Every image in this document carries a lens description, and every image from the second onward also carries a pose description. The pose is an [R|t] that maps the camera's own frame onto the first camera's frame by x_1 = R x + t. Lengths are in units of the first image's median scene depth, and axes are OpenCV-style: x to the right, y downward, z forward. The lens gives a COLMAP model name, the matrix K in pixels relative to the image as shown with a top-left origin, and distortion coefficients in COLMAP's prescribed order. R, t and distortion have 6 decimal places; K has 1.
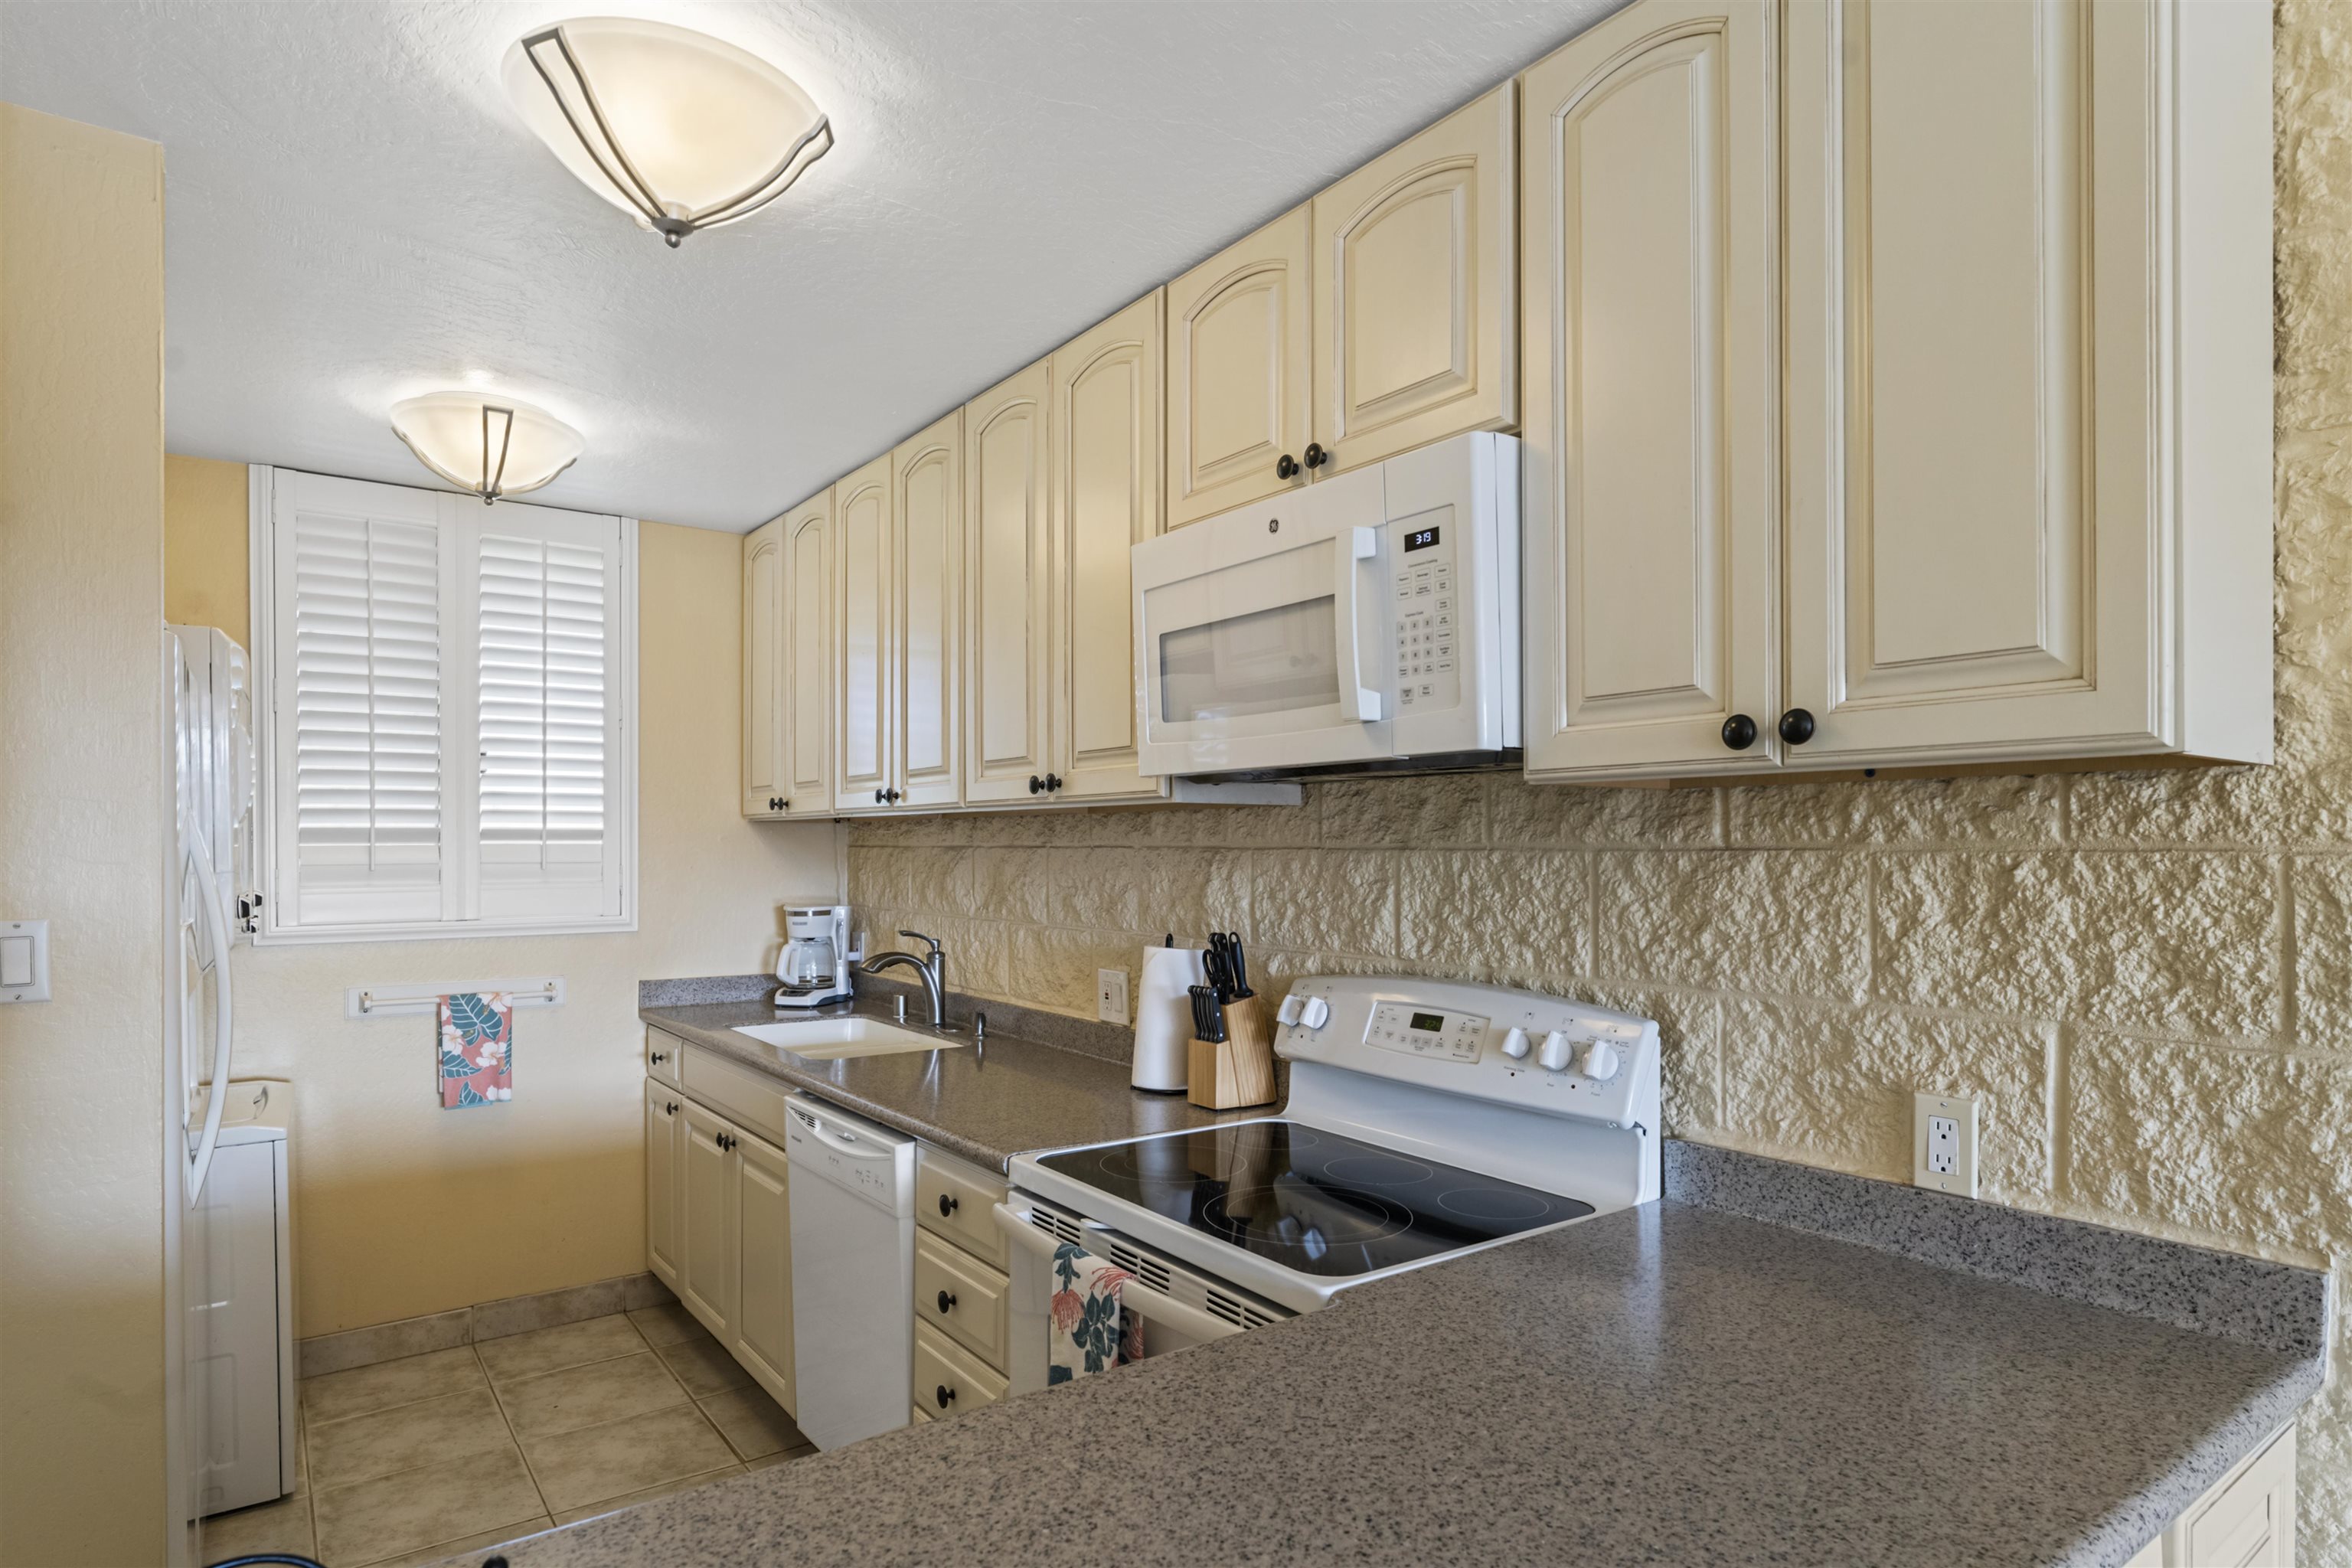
lens RADIAL K [[1239.7, 0, 1149.9], [0, 1239.7, 852.7], [0, 0, 1]] dist [-0.002492, -0.000199]
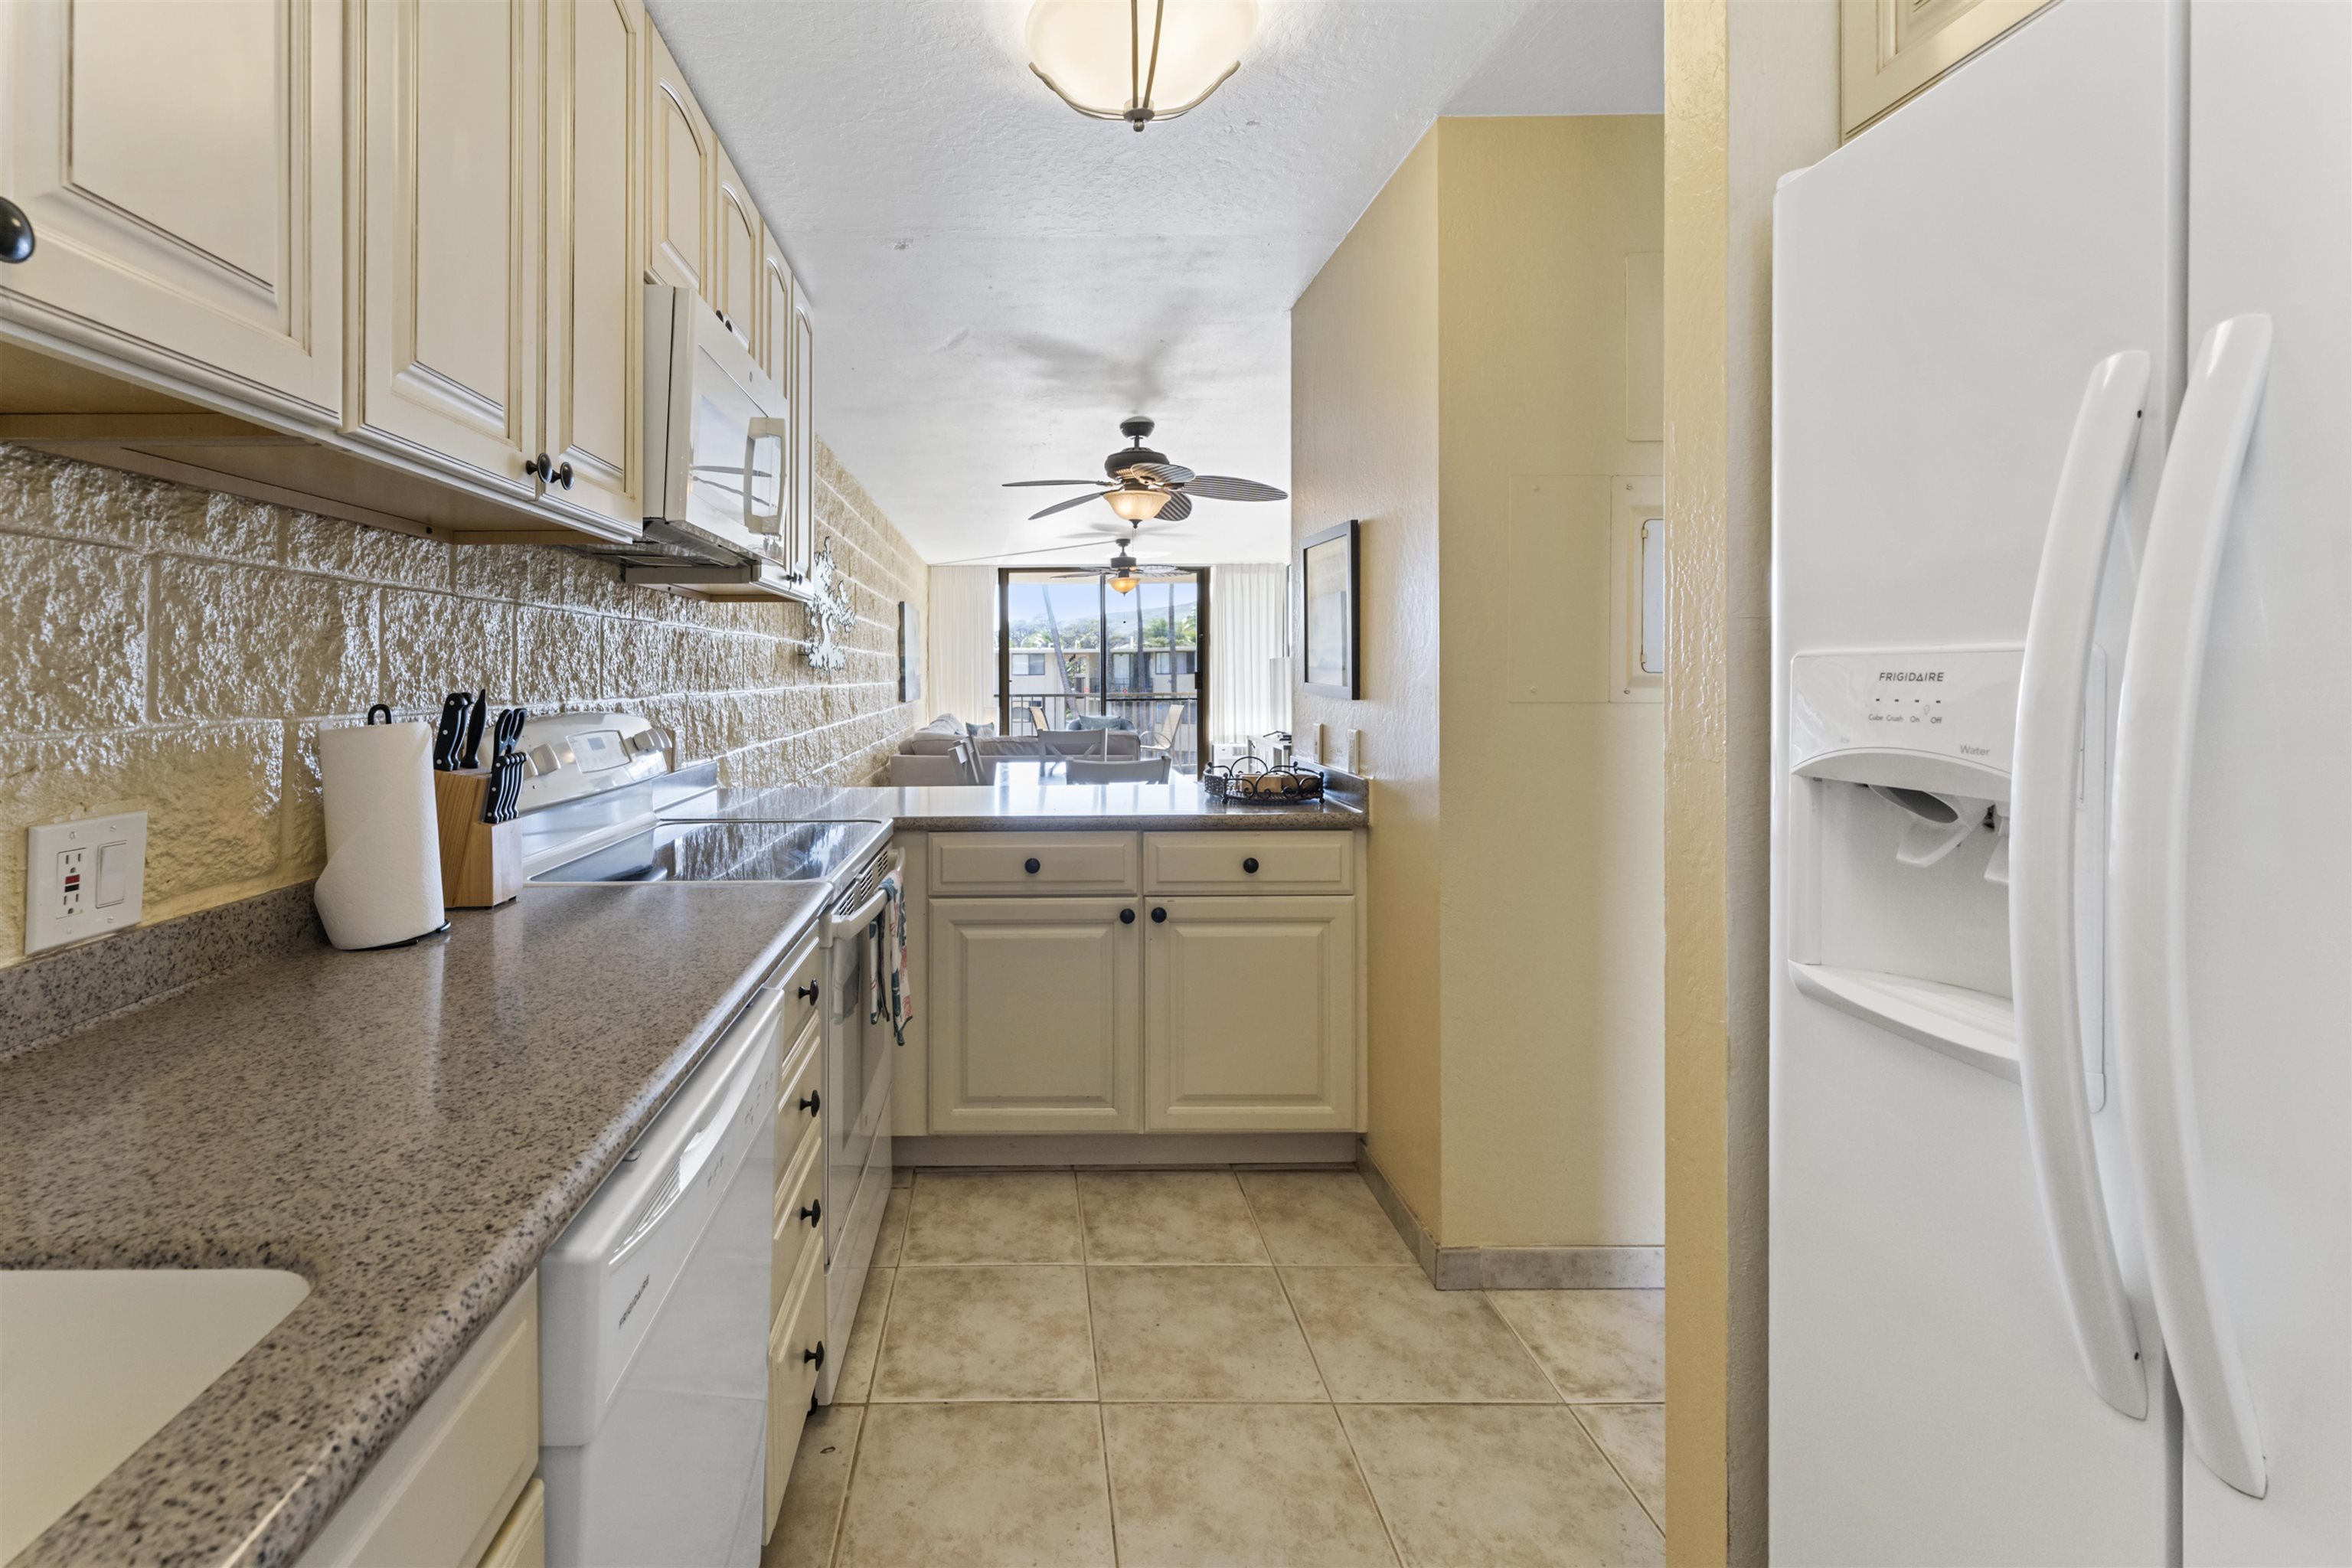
lens RADIAL K [[1019.7, 0, 1009.9], [0, 1019.7, 671.3], [0, 0, 1]] dist [0.001793, 0.000088]
pose [[-0.808739, 0.001700, 0.588166, -0.432568], [0.004336, 0.999986, 0.003073, 0.035584], [-0.588152, 0.005036, -0.808735, 0.929928]]
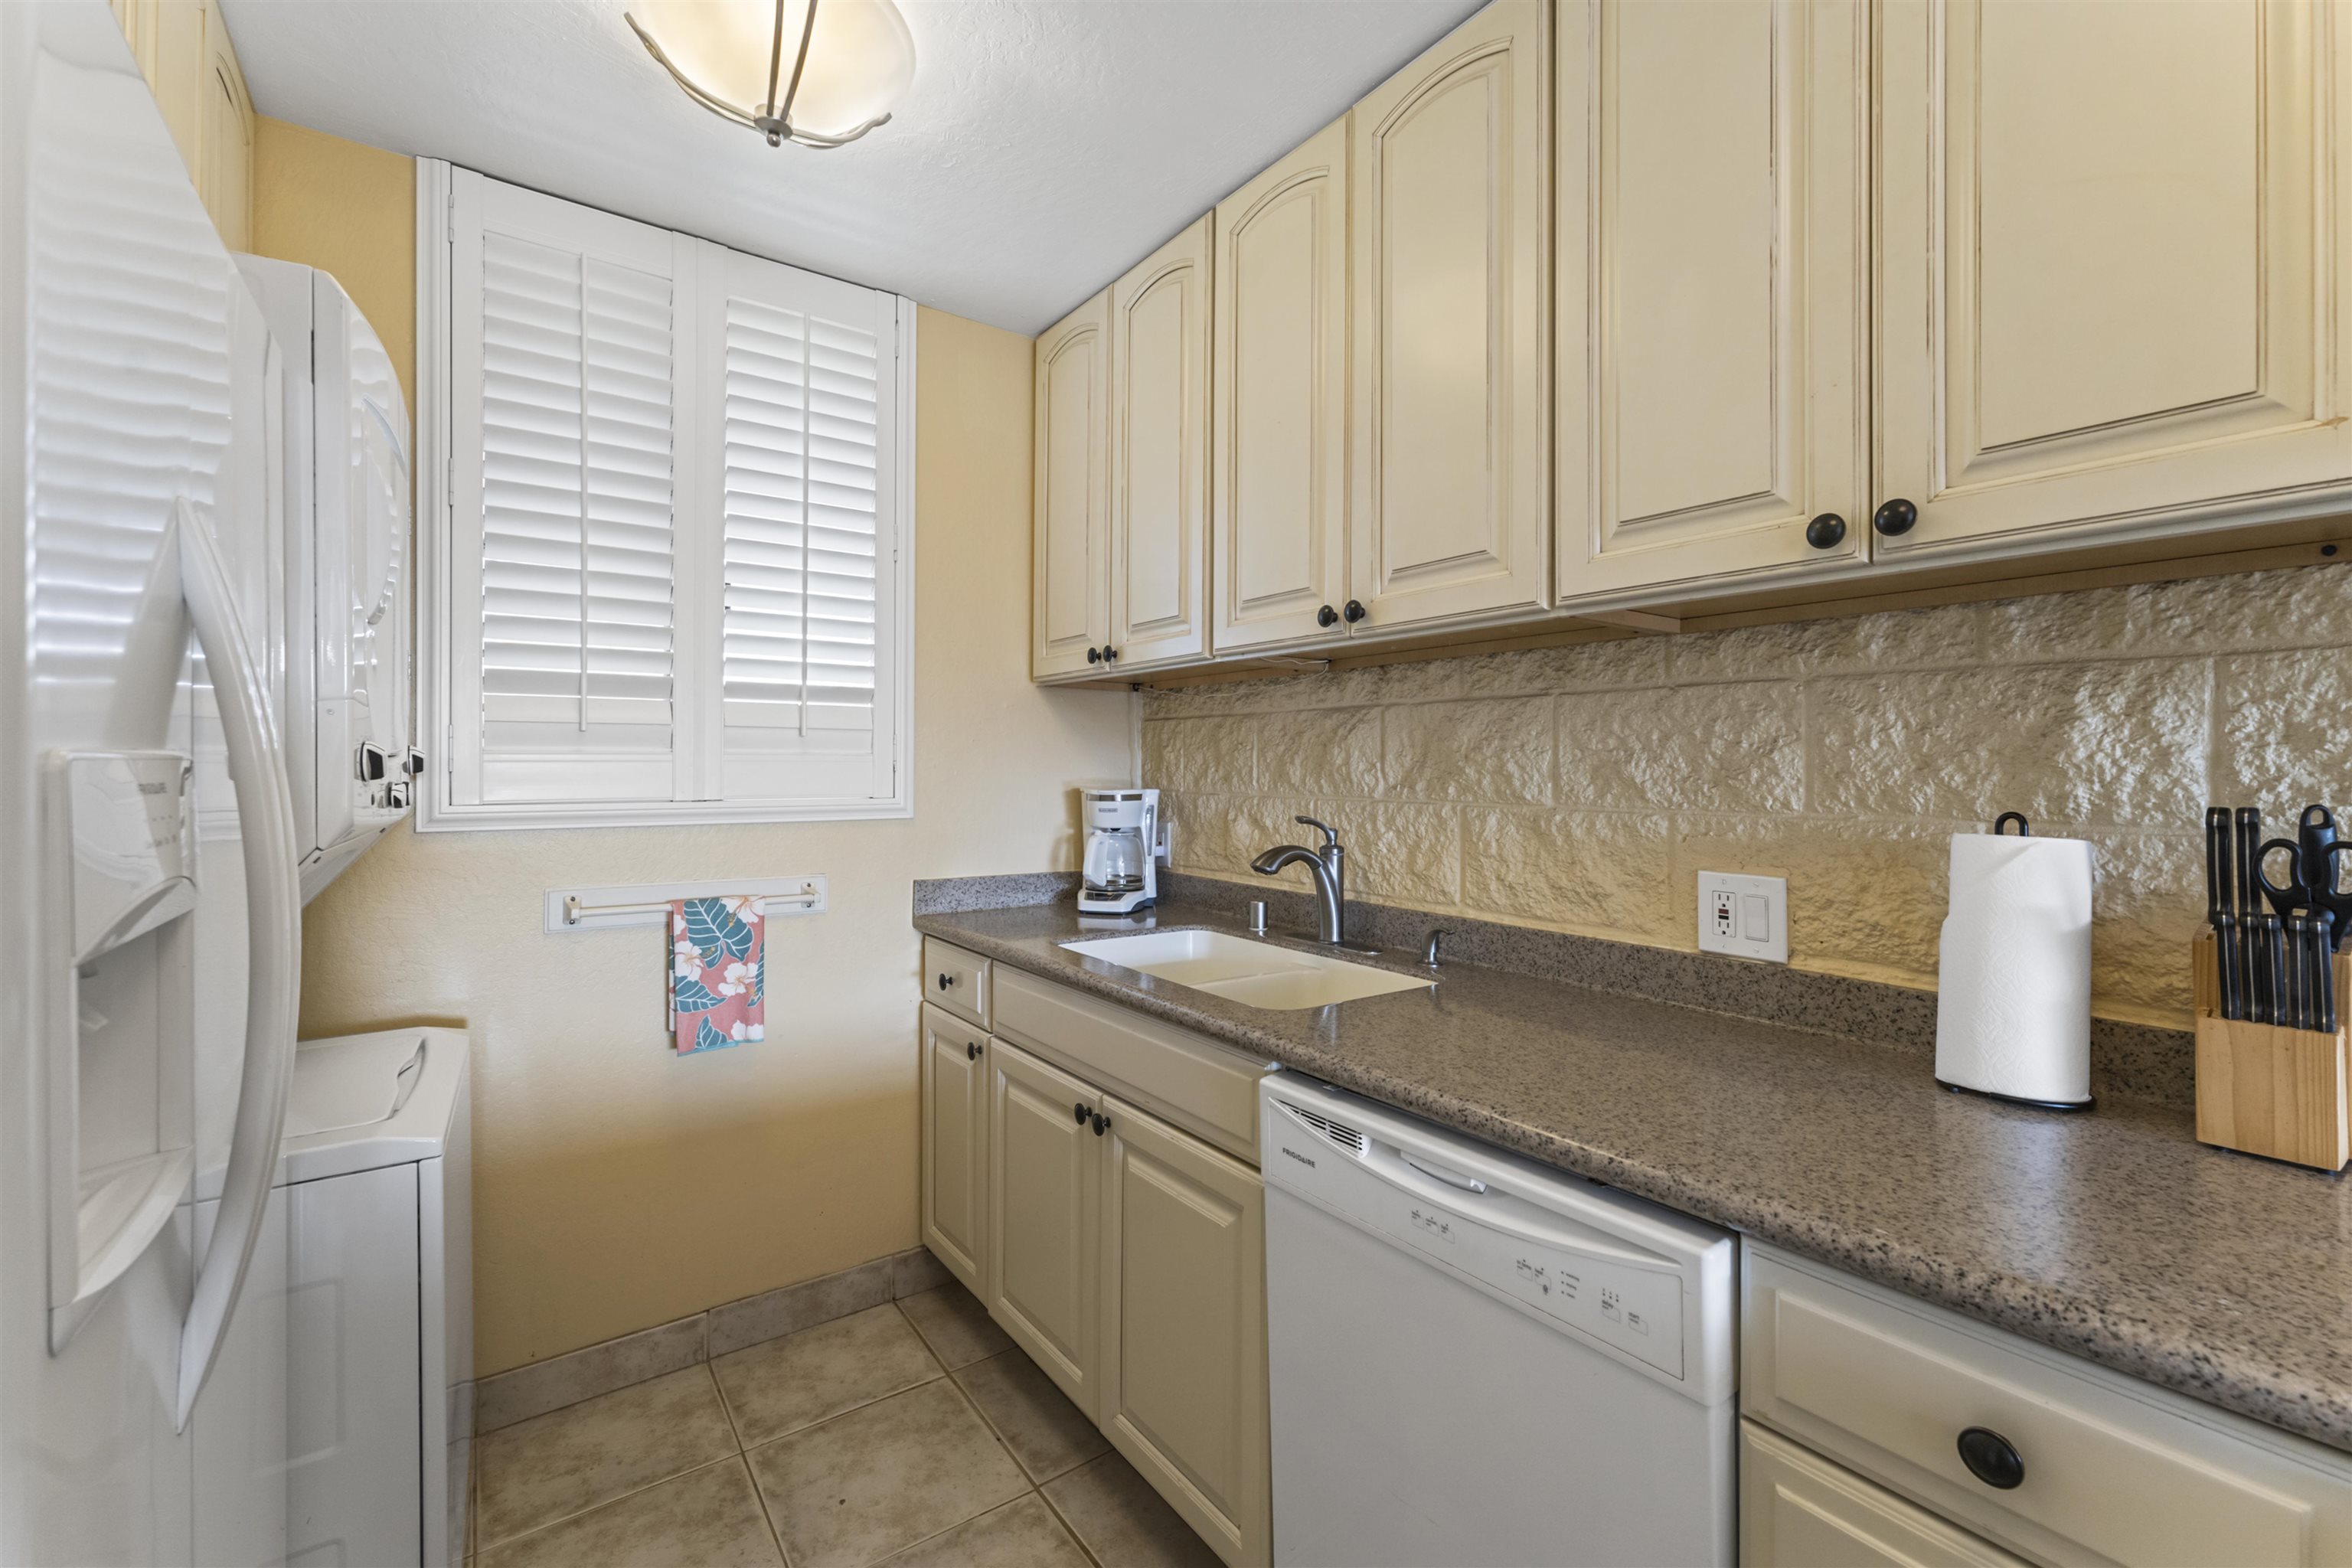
lens RADIAL K [[971.1, 0, 1172.3], [0, 971.1, 763.7], [0, 0, 1]] dist [-0.002418, 0.001469]
pose [[0.999973, 0.004384, -0.005857, -0.270123], [-0.004436, 0.999951, -0.008904, 0.036792], [0.005818, 0.008930, 0.999943, 0.419153]]
